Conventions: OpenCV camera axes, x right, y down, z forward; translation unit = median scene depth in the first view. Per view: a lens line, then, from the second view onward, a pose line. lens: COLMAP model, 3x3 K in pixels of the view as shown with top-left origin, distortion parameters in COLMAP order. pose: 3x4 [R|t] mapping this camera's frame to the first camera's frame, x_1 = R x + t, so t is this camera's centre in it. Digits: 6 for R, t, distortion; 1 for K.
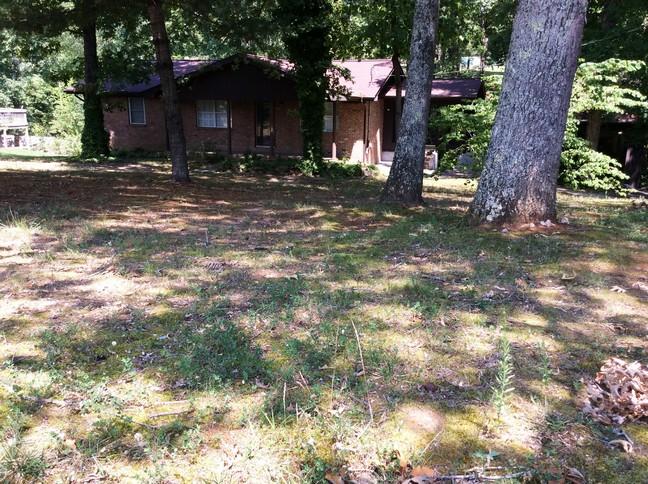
lens RADIAL K [[579.2, 0, 325.2], [0, 579.2, 245.1], [0, 0, 1]] dist [0.073249, -0.149375]
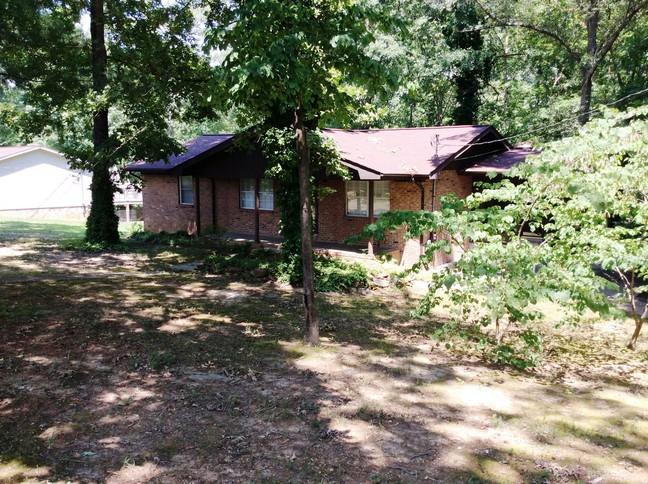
lens RADIAL K [[579.2, 0, 325.2], [0, 579.2, 241.9], [0, 0, 1]] dist [0.073249, -0.149375]
pose [[0.946462, 0.033047, -0.321121, 0.205541], [-0.072911, 0.990926, -0.112918, -0.079497], [0.314475, 0.130286, 0.940282, 0.288917]]
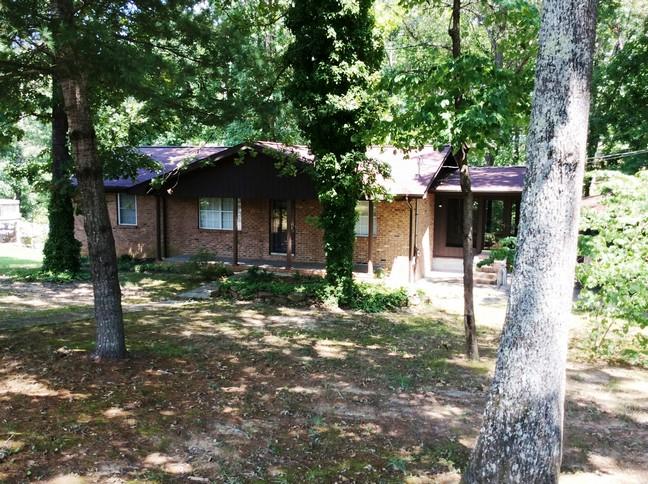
lens RADIAL K [[629.8, 0, 322.1], [0, 629.8, 242.5], [0, 0, 1]] dist [0.049992, 0.000000]
pose [[0.997755, 0.000167, -0.066975, 0.008192], [-0.009860, 0.989466, -0.144428, -0.072407], [0.066246, 0.144764, 0.987246, 0.188985]]
